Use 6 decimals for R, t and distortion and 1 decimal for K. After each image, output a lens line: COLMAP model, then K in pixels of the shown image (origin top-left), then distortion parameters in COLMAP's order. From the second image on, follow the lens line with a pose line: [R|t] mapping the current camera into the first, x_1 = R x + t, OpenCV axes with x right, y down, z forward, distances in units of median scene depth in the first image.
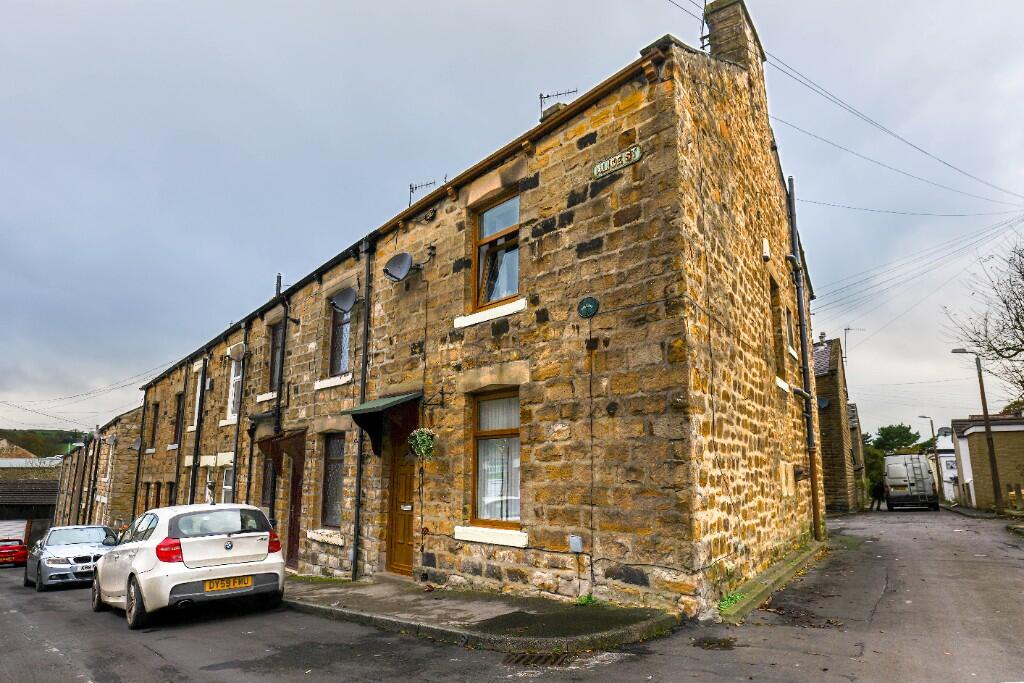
lens RADIAL K [[605.5, 0, 506.7], [0, 605.5, 348.5], [0, 0, 1]] dist [-0.029118, 0.016451]
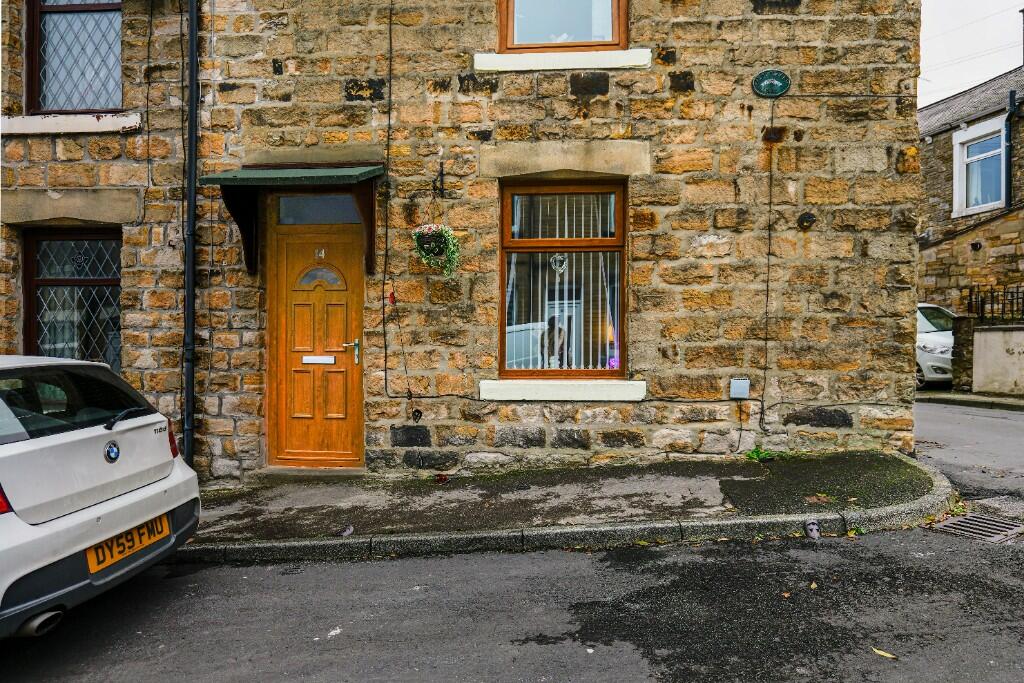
lens RADIAL K [[605.5, 0, 511.3], [0, 605.5, 334.9], [0, 0, 1]] dist [-0.029118, 0.016451]
pose [[0.725864, 0.006501, 0.687807, -0.597005], [-0.140760, 0.980197, 0.139284, 0.174907], [-0.673281, -0.197916, 0.712406, 0.609347]]
